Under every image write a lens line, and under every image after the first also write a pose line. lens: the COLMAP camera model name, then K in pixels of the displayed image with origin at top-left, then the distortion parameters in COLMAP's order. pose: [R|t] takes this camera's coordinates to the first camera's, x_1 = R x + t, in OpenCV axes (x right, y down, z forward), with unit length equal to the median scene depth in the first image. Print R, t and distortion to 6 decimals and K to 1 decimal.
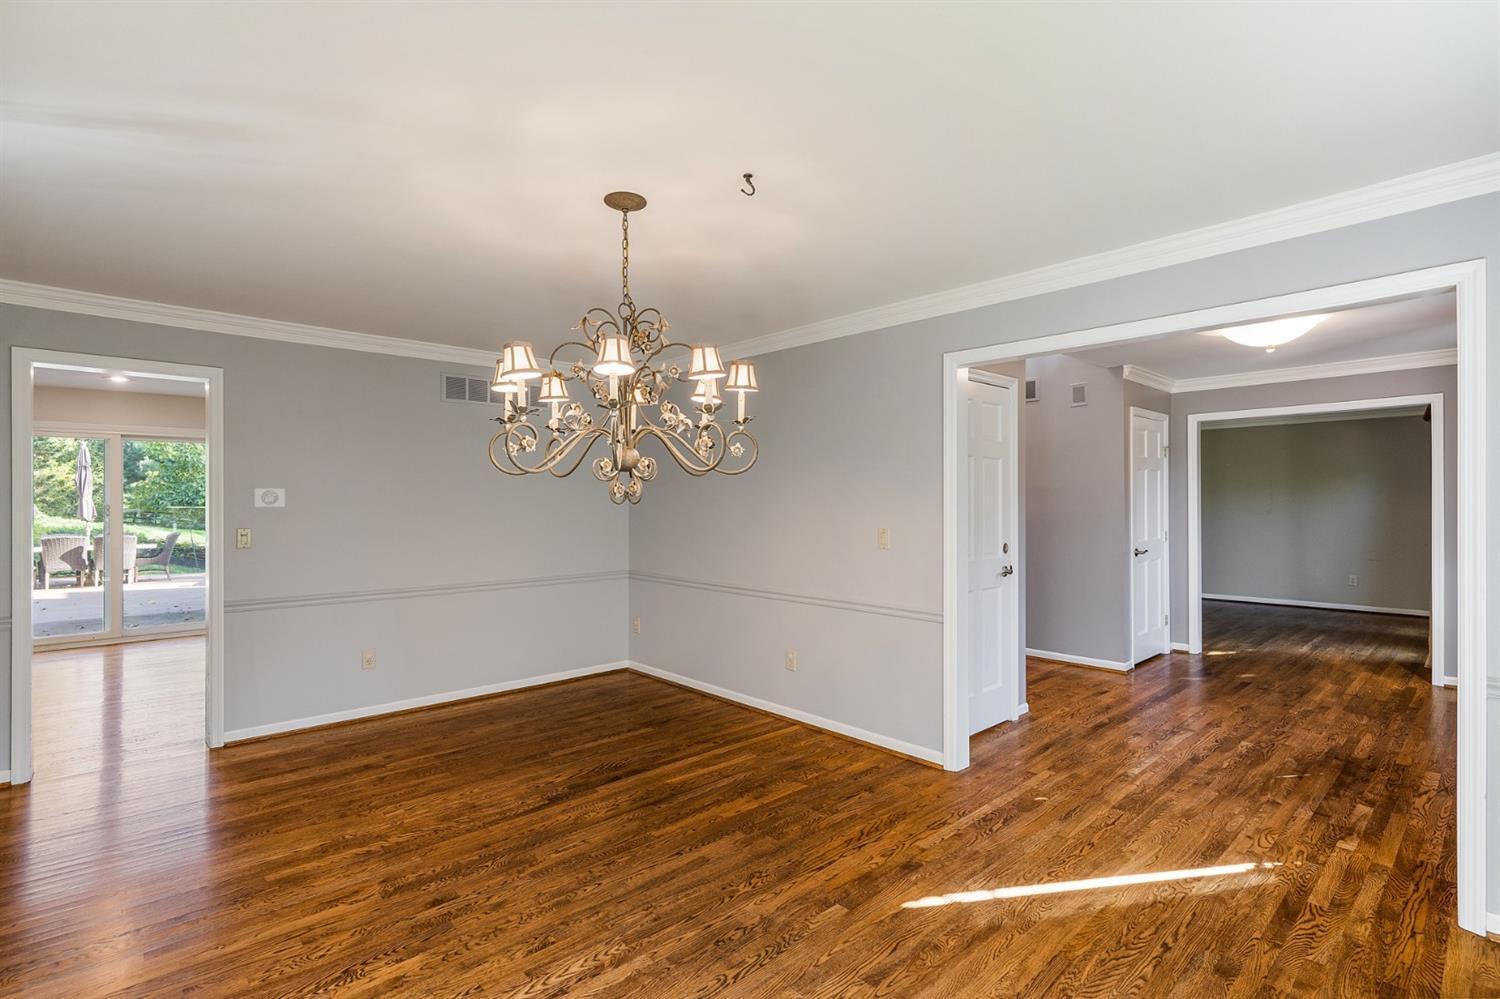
lens RADIAL K [[711.8, 0, 750.0], [0, 711.8, 499.5], [0, 0, 1]] dist [0.000238, 0.000413]
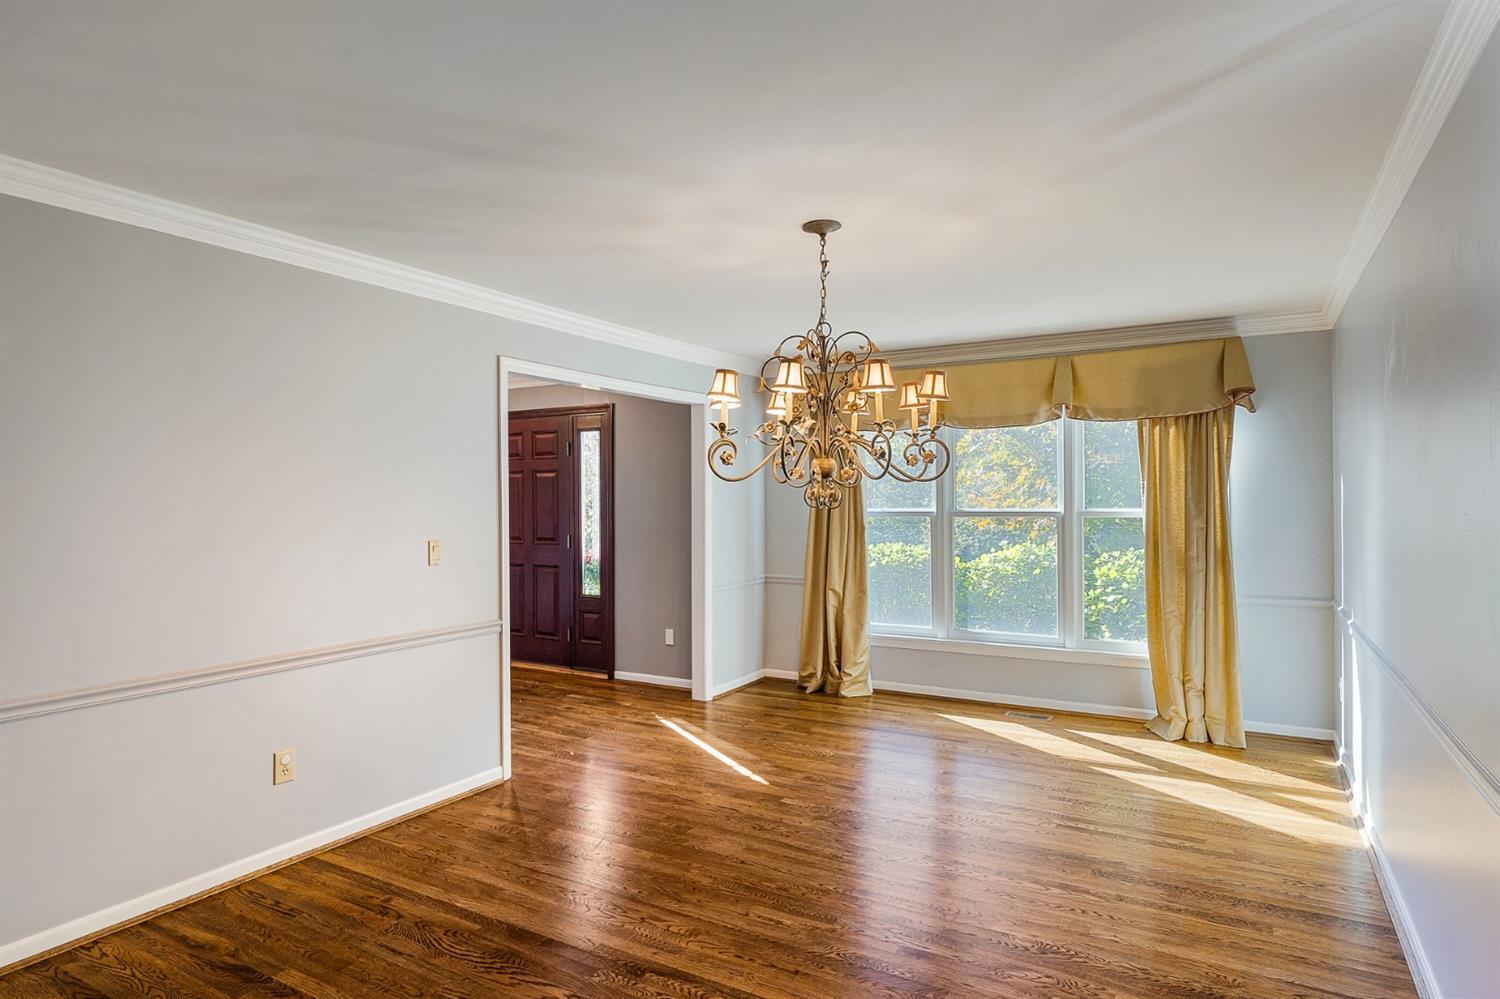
lens RADIAL K [[846.8, 0, 750.0], [0, 846.8, 499.5], [0, 0, 1]] dist [-0.000086, 0.000006]
pose [[-0.293608, 0.004722, 0.955914, -1.267929], [0.005468, 0.999980, -0.003260, -0.000061], [-0.955910, 0.004270, -0.293628, 1.379599]]
